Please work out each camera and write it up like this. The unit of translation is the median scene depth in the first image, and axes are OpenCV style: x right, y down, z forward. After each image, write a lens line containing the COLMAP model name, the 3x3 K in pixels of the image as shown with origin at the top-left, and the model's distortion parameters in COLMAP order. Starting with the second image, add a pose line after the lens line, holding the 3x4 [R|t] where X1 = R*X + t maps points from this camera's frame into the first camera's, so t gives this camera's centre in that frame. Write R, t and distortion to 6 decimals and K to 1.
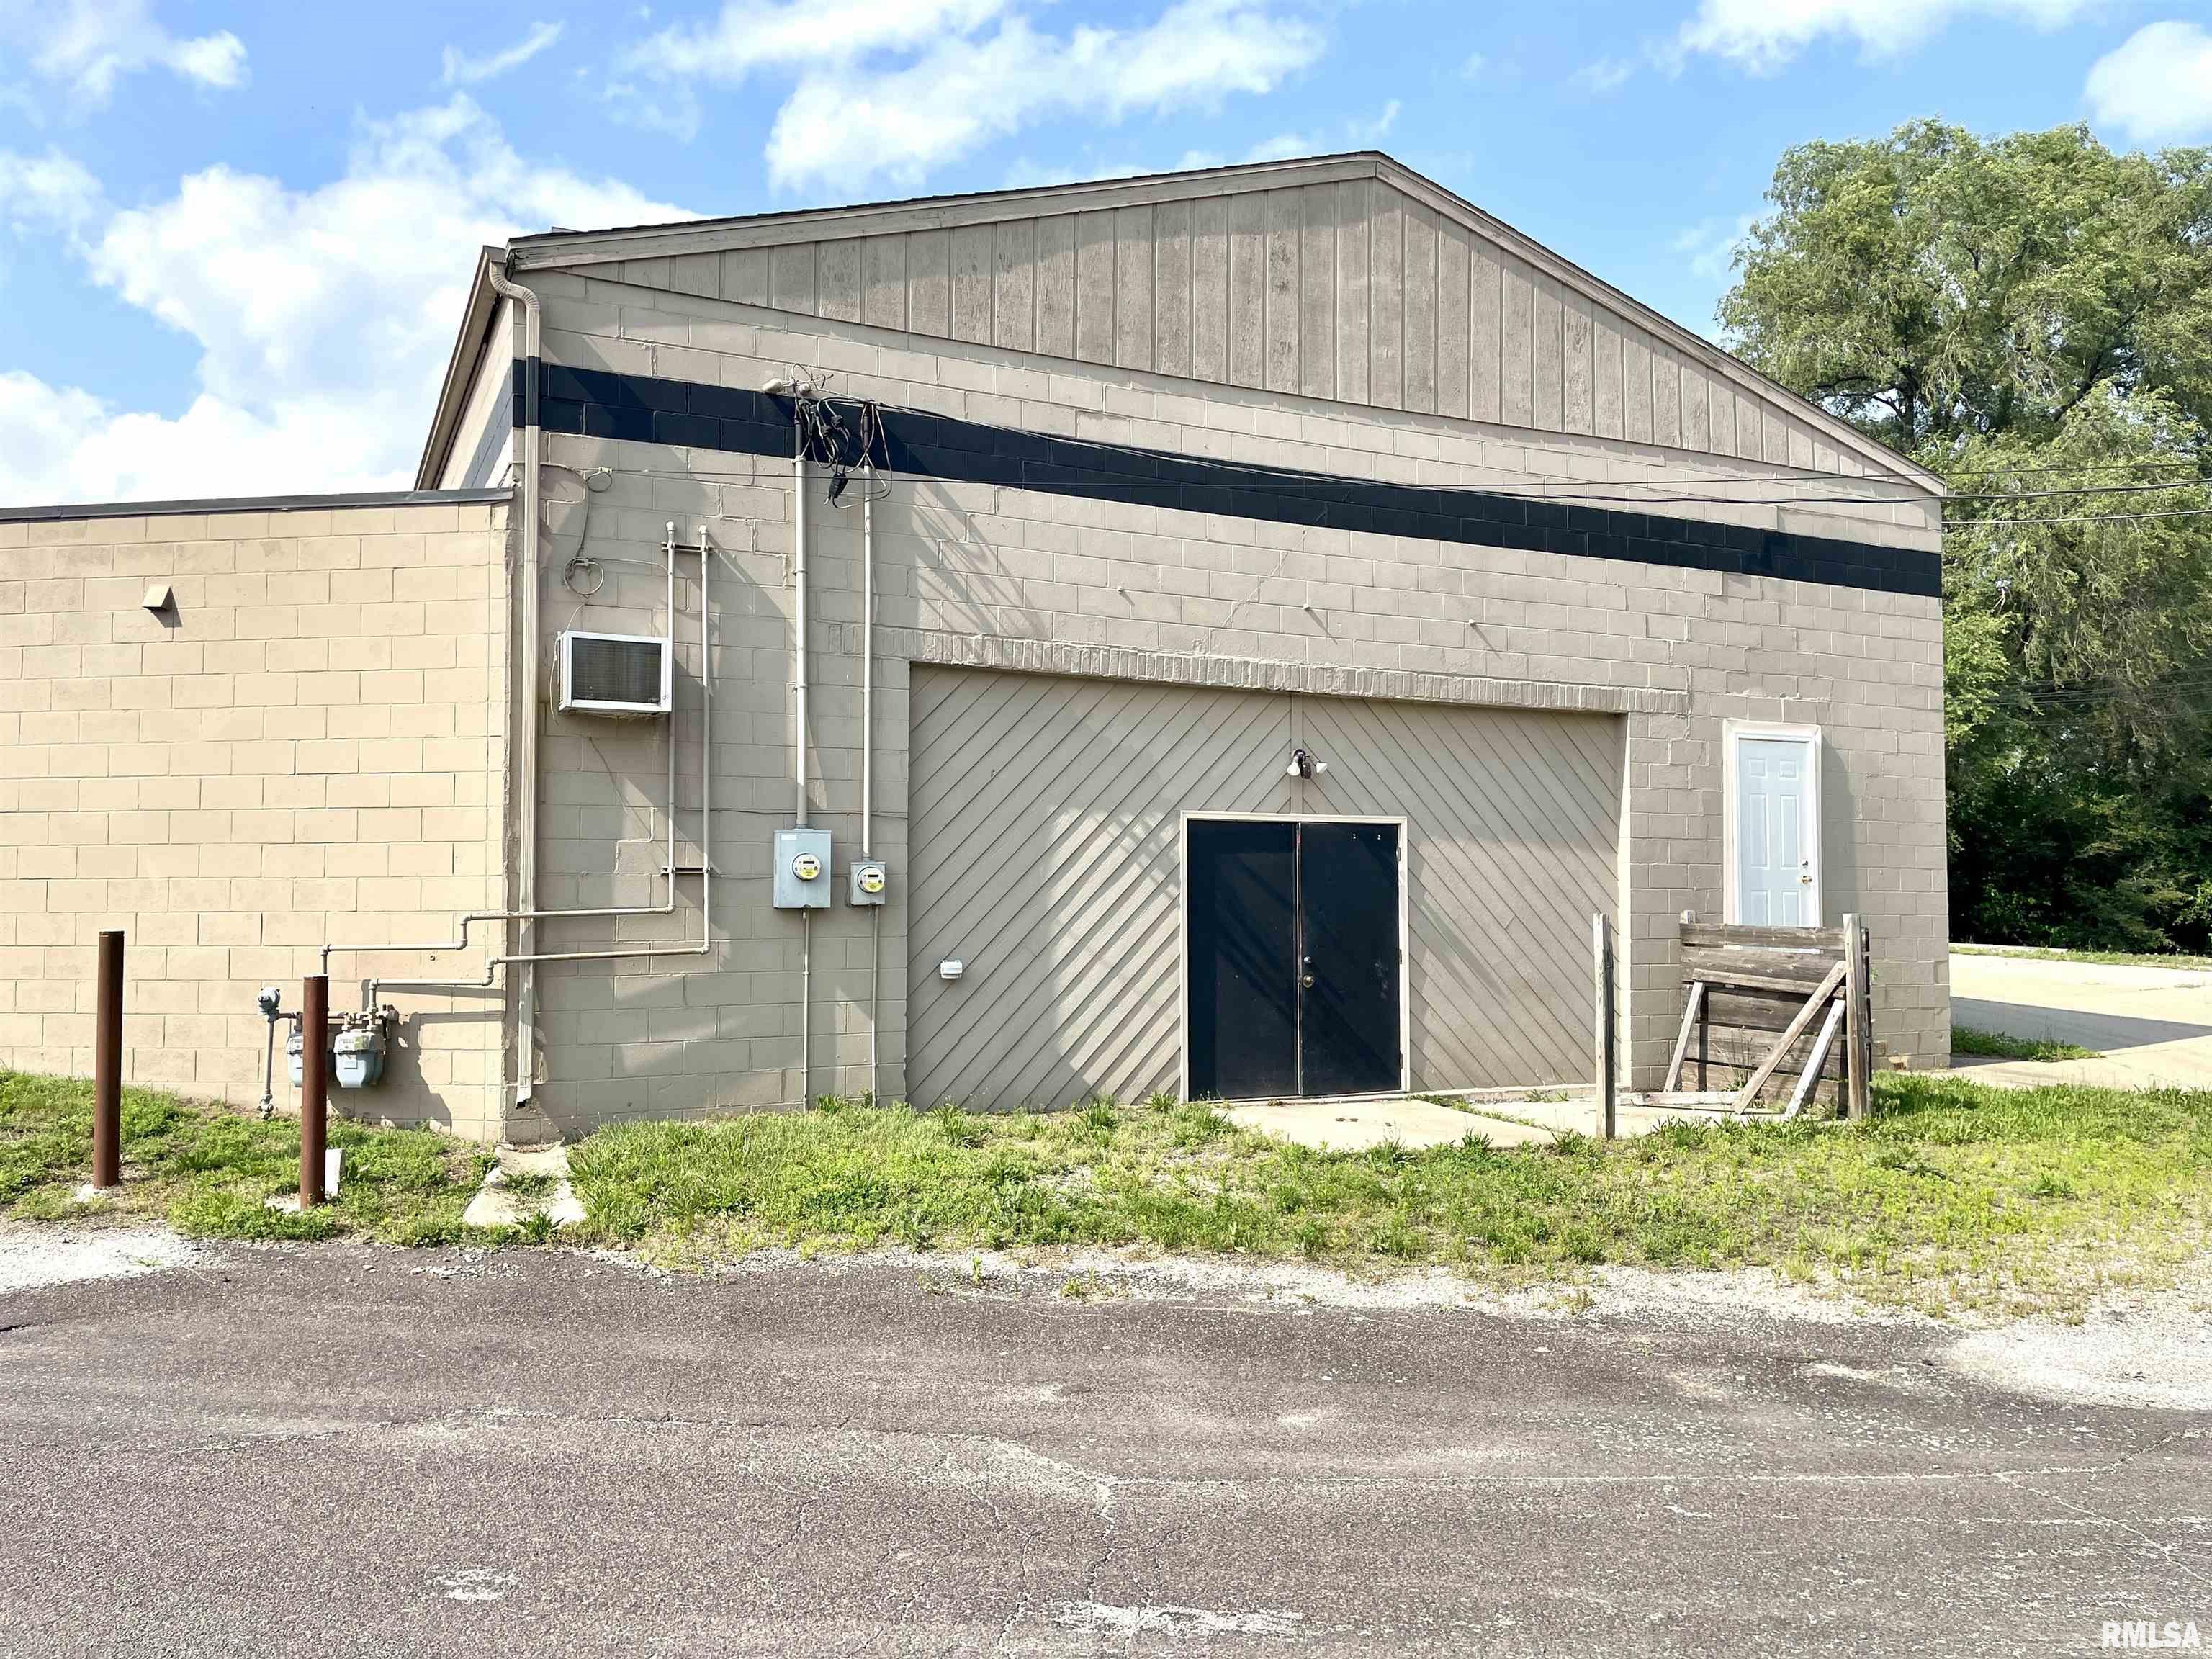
lens RADIAL K [[1717.2, 0, 1106.0], [0, 1717.2, 829.5], [0, 0, 1]] dist [0.111469, -0.168554]
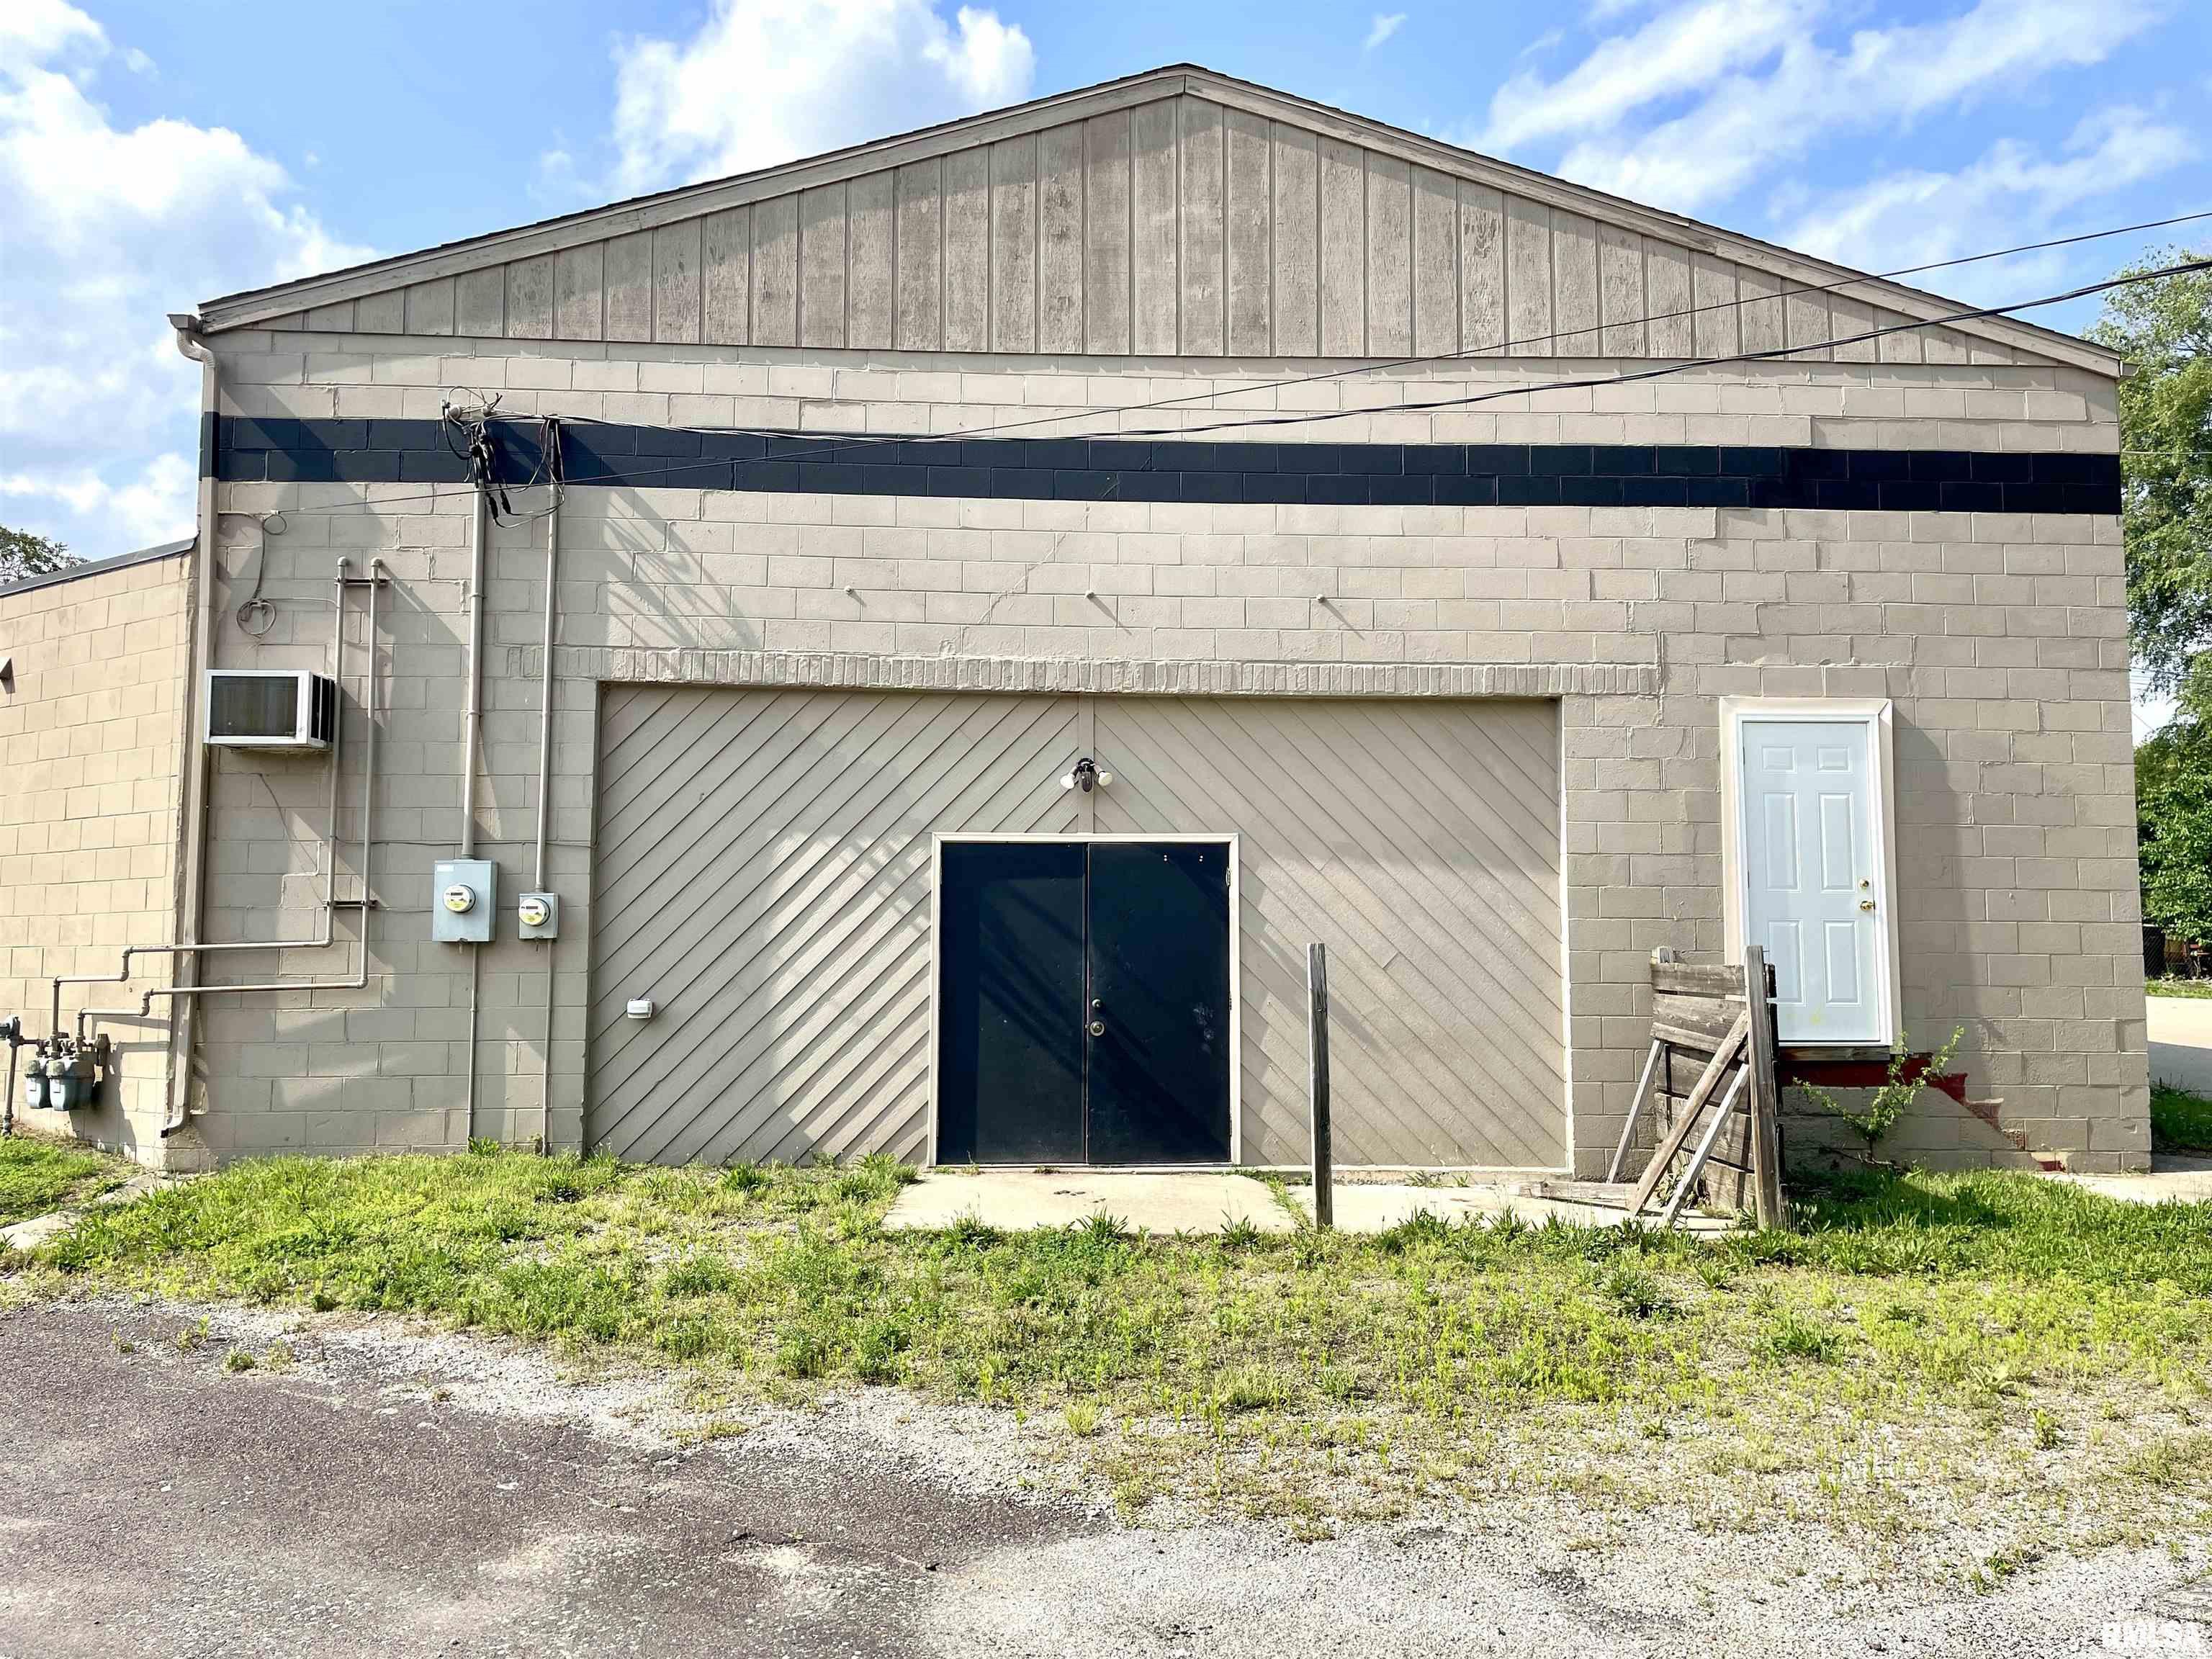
lens RADIAL K [[1707.7, 0, 1099.9], [0, 1707.7, 815.6], [0, 0, 1]] dist [0.110422, -0.173069]
pose [[0.916205, -0.034548, -0.399219, 0.484904], [0.016415, 0.998676, -0.048753, 0.025398], [0.400374, 0.038114, 0.915559, 0.230210]]
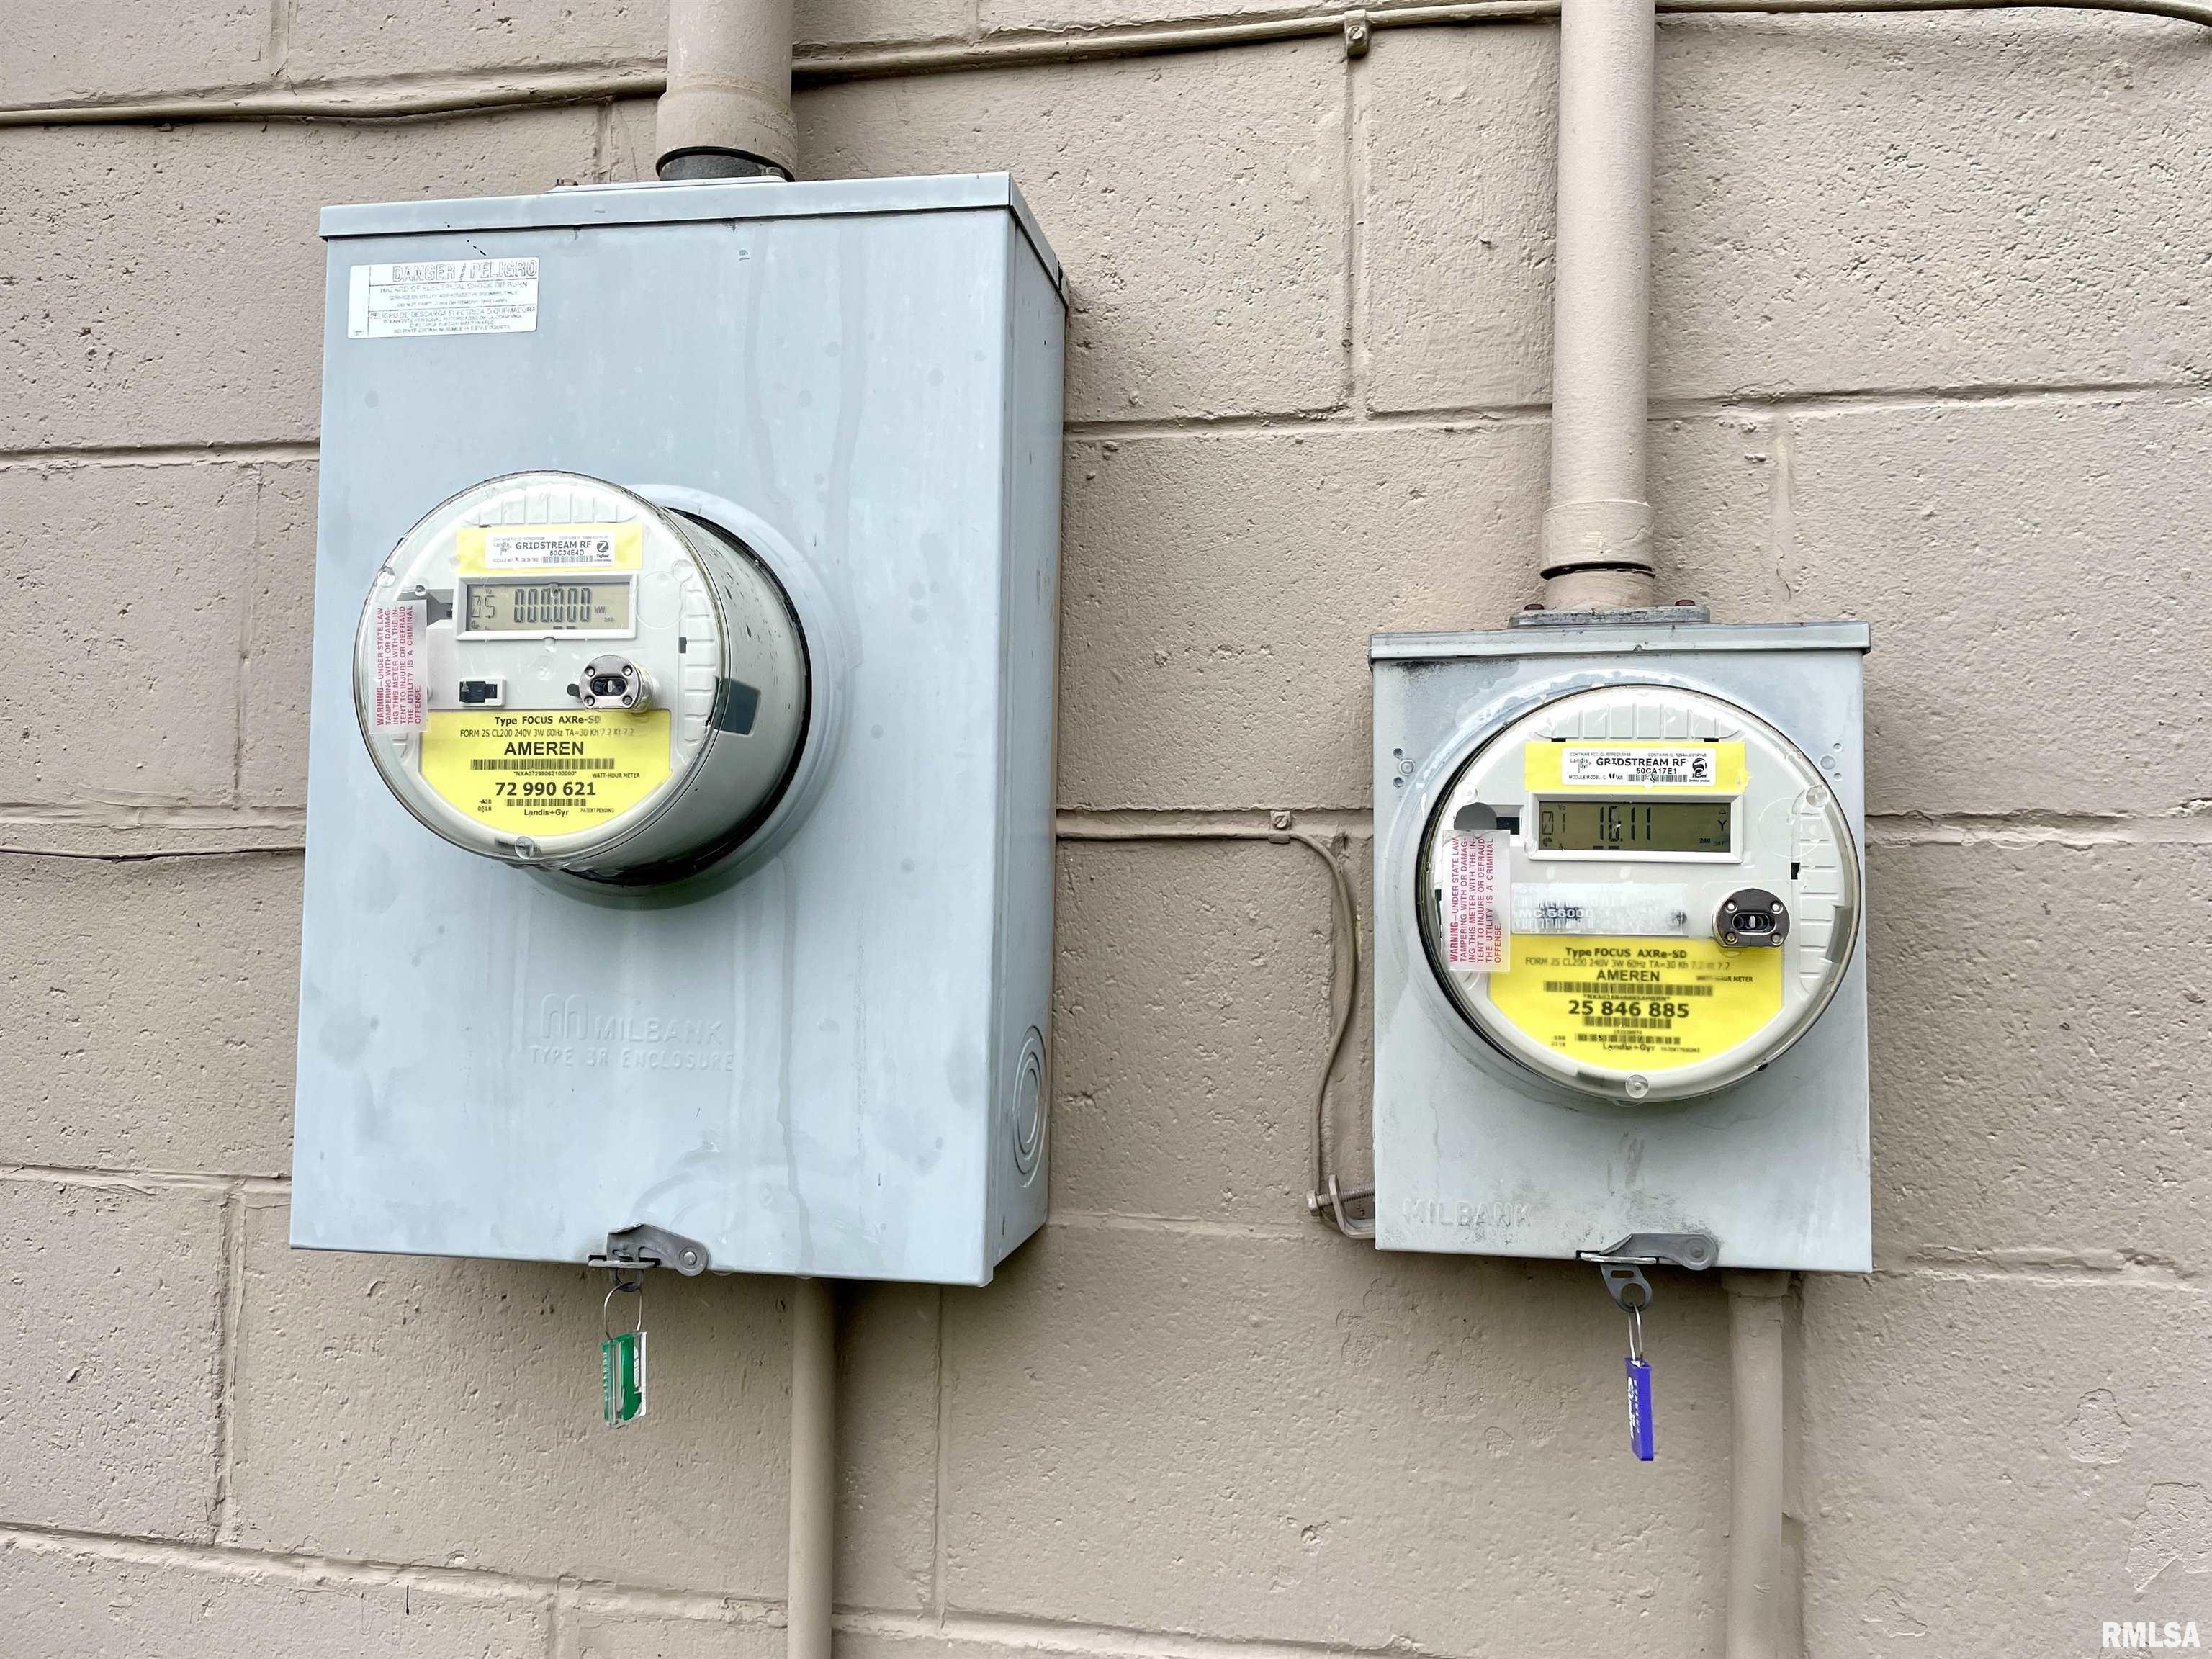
lens RADIAL K [[1707.7, 0, 1099.9], [0, 1707.7, 815.6], [0, 0, 1]] dist [0.110422, -0.173069]
pose [[0.790606, -0.028769, -0.611649, -0.103135], [0.008135, 0.999301, -0.036488, 0.026205], [0.612271, 0.023871, 0.790287, 0.856618]]
